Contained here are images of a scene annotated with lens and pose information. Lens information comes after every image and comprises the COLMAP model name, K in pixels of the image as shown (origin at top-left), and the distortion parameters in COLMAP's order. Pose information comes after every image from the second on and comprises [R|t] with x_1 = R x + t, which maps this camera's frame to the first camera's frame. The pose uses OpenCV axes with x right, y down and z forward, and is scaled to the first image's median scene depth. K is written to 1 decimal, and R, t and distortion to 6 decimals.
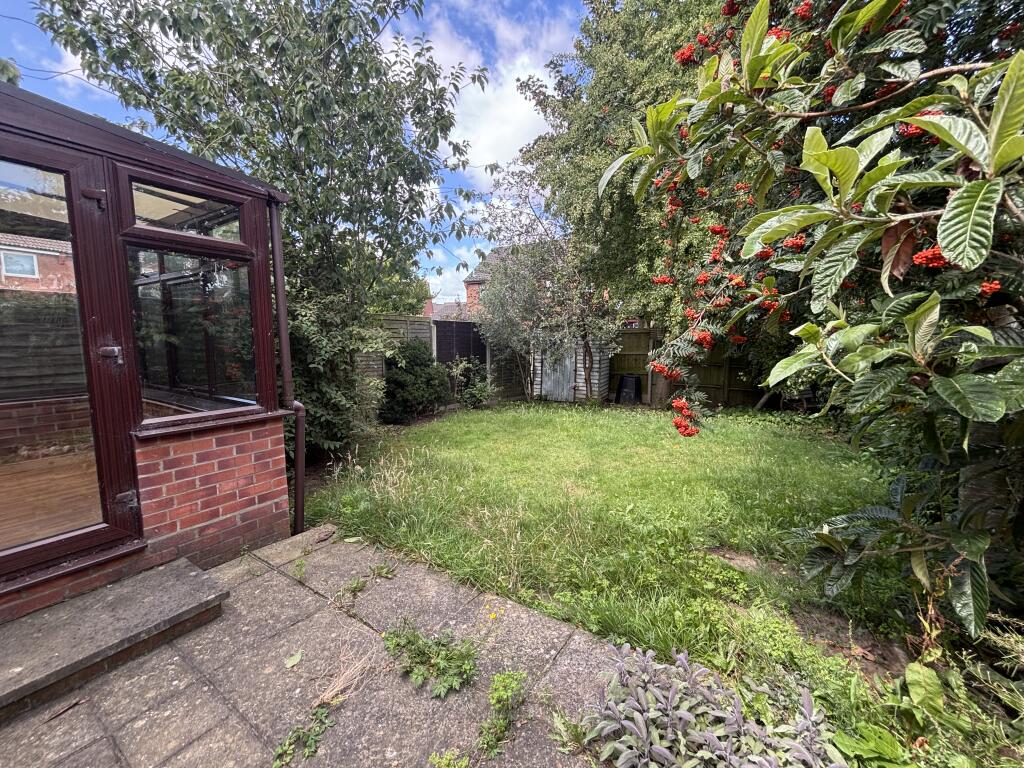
lens RADIAL K [[412.8, 0, 510.3], [0, 412.8, 385.8], [0, 0, 1]] dist [-0.018468, -0.000343]
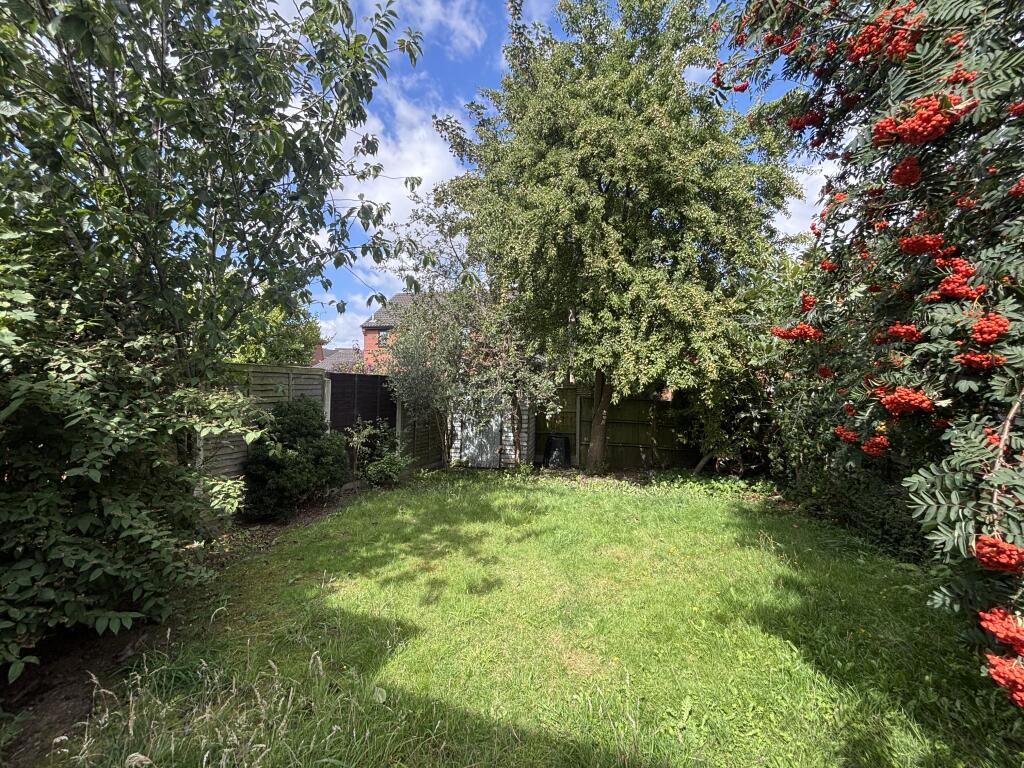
lens RADIAL K [[412.8, 0, 517.8], [0, 412.8, 384.3], [0, 0, 1]] dist [-0.018468, -0.000343]
pose [[0.966181, 0.011870, 0.257592, -0.045282], [0.019411, 0.992758, -0.118556, -0.044414], [-0.257133, 0.119547, 0.958953, 0.195632]]
